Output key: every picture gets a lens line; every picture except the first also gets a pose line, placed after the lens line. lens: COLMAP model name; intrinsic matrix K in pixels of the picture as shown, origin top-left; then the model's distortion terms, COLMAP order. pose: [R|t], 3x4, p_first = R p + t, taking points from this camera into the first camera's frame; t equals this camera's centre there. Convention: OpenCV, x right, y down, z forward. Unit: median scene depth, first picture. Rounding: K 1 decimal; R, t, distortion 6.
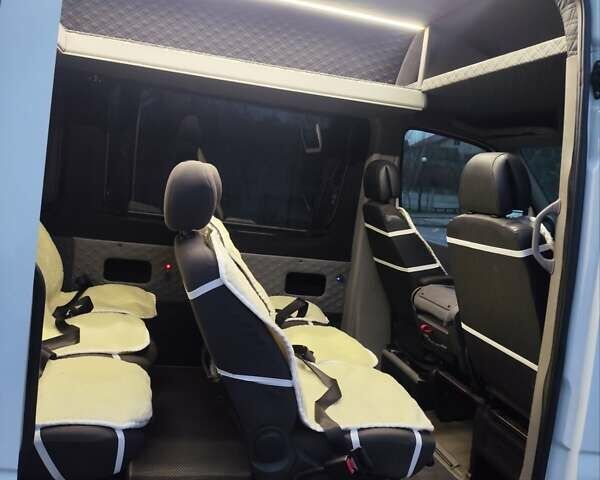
lens RADIAL K [[589.1, 0, 300.9], [0, 589.1, 232.2], [0, 0, 1]] dist [0.124719, -0.226352]
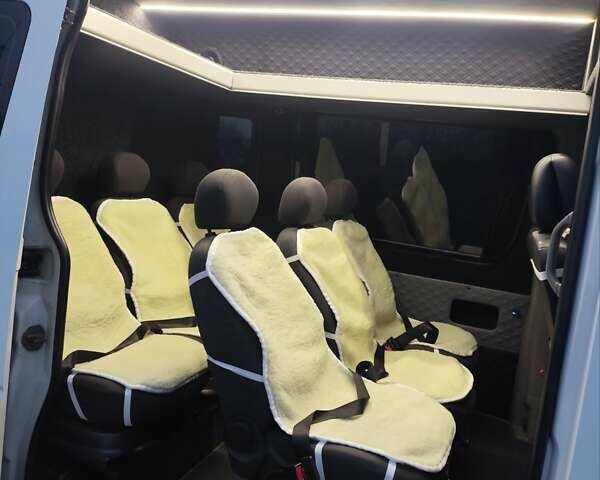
lens RADIAL K [[577.8, 0, 300.0], [0, 577.8, 240.0], [0, 0, 1]] dist [0.115092, -0.204288]
pose [[0.829830, 0.044441, -0.556243, 0.341910], [-0.073133, 0.996887, -0.029456, 0.023151], [0.553203, 0.065123, 0.830497, 0.107028]]
